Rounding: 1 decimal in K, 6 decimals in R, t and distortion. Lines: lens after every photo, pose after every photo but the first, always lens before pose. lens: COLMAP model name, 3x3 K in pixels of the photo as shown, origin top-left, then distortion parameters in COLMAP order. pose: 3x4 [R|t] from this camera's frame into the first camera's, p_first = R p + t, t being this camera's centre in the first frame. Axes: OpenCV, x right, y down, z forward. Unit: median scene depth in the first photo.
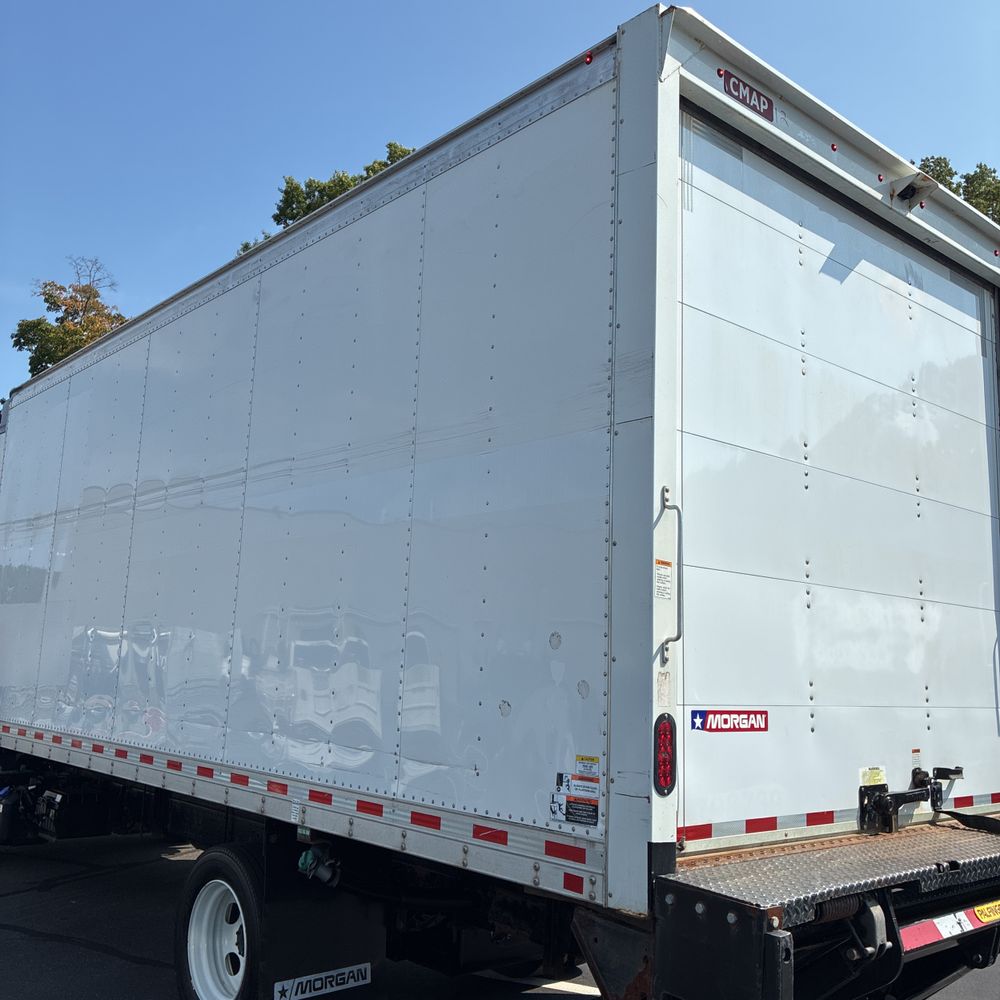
lens RADIAL K [[1025.4, 0, 472.4], [0, 1025.4, 489.9], [0, 0, 1]] dist [-0.051100, 0.180385]
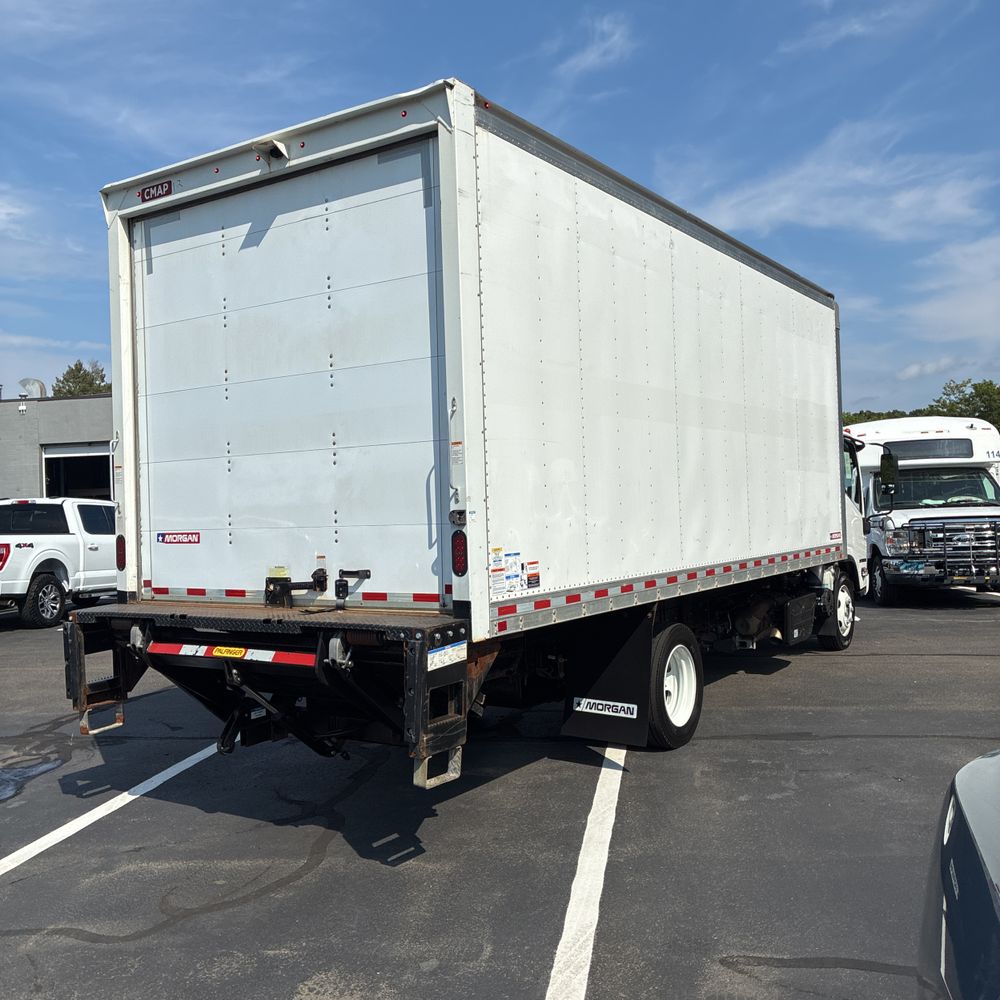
lens RADIAL K [[977.9, 0, 496.1], [0, 977.9, 484.2], [0, 0, 1]] dist [0.038575, 0.003616]
pose [[0.278398, -0.070115, -0.957903, 2.043490], [0.202895, 0.979118, -0.012700, 0.251947], [0.938791, -0.190818, 0.286810, 0.973965]]
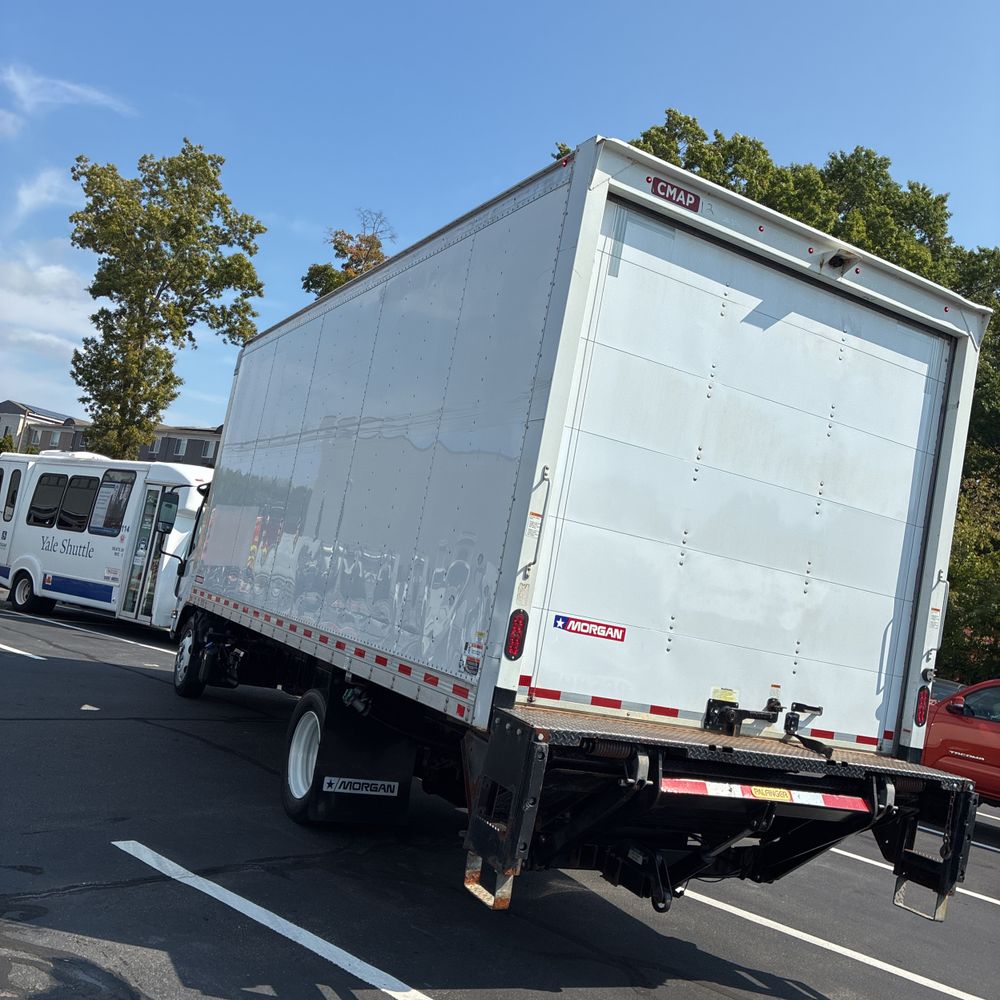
lens RADIAL K [[1000.0, 0, 481.4], [0, 1000.0, 490.8], [0, 0, 1]] dist [0.090955, -0.136981]
pose [[0.964856, 0.117775, -0.234910, 0.388095], [-0.107786, 0.992653, 0.054967, -0.032282], [0.239658, -0.027715, 0.970462, -0.409969]]
